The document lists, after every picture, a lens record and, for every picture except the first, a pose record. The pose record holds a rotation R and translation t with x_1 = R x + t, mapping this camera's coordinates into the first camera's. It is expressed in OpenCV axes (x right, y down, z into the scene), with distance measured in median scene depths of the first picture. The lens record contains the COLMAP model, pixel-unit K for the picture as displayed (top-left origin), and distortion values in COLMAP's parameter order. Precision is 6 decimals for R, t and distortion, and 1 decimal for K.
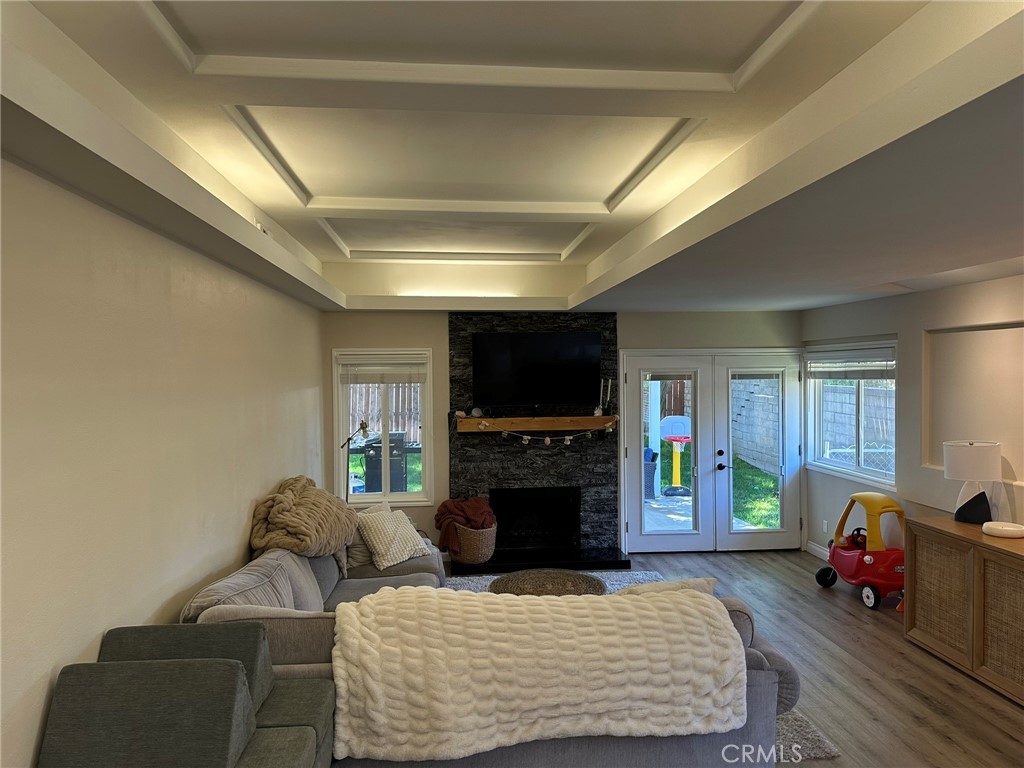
lens RADIAL K [[715.7, 0, 517.5], [0, 715.7, 385.5], [0, 0, 1]] dist [0.113593, -0.179371]
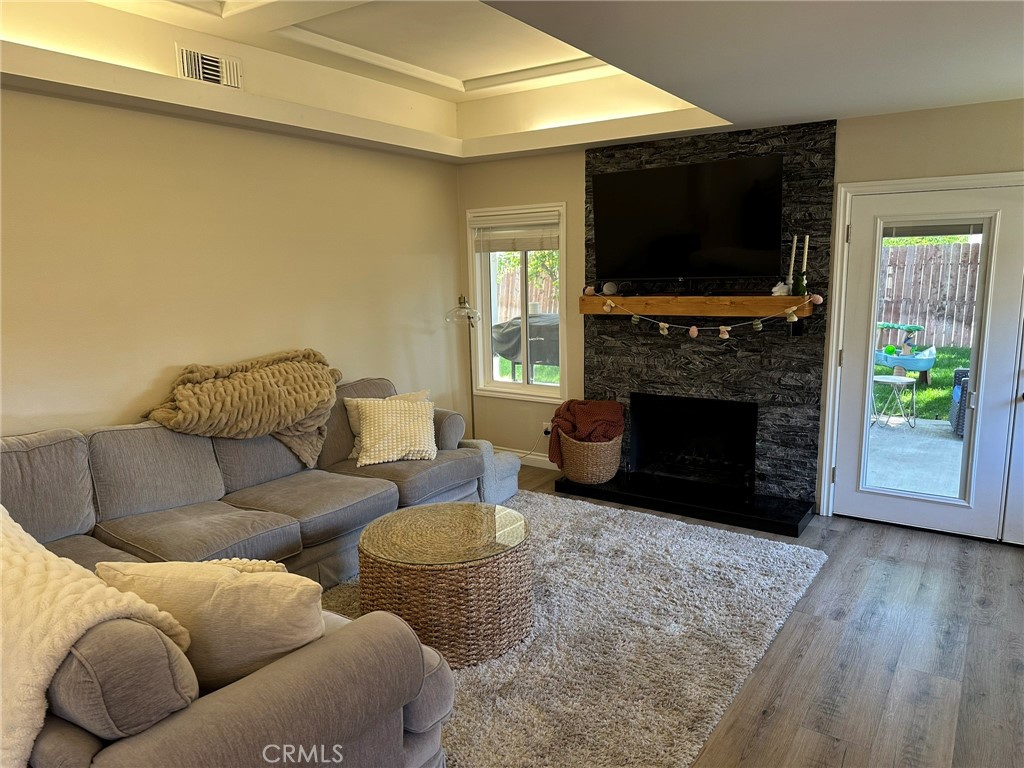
lens RADIAL K [[715.7, 0, 517.5], [0, 715.7, 385.5], [0, 0, 1]] dist [0.113593, -0.179371]
pose [[0.774323, 0.098827, -0.625026, 0.335952], [-0.000364, 0.987799, 0.155736, 0.020905], [0.632791, -0.120362, 0.764911, 0.356860]]
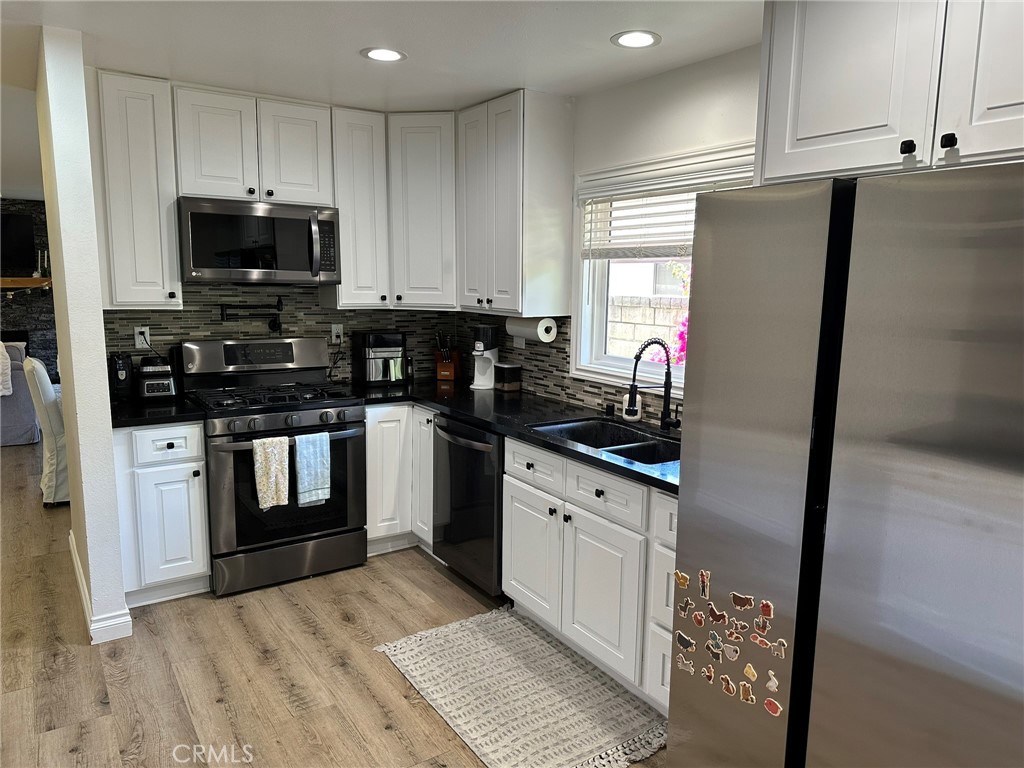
lens RADIAL K [[712.0, 0, 515.1], [0, 712.0, 388.4], [0, 0, 1]] dist [0.071462, -0.094082]
pose [[0.875877, -0.053143, 0.479598, 0.238407], [-0.014015, 0.990696, 0.135371, 0.052242], [-0.482330, -0.125290, 0.866983, -0.648960]]
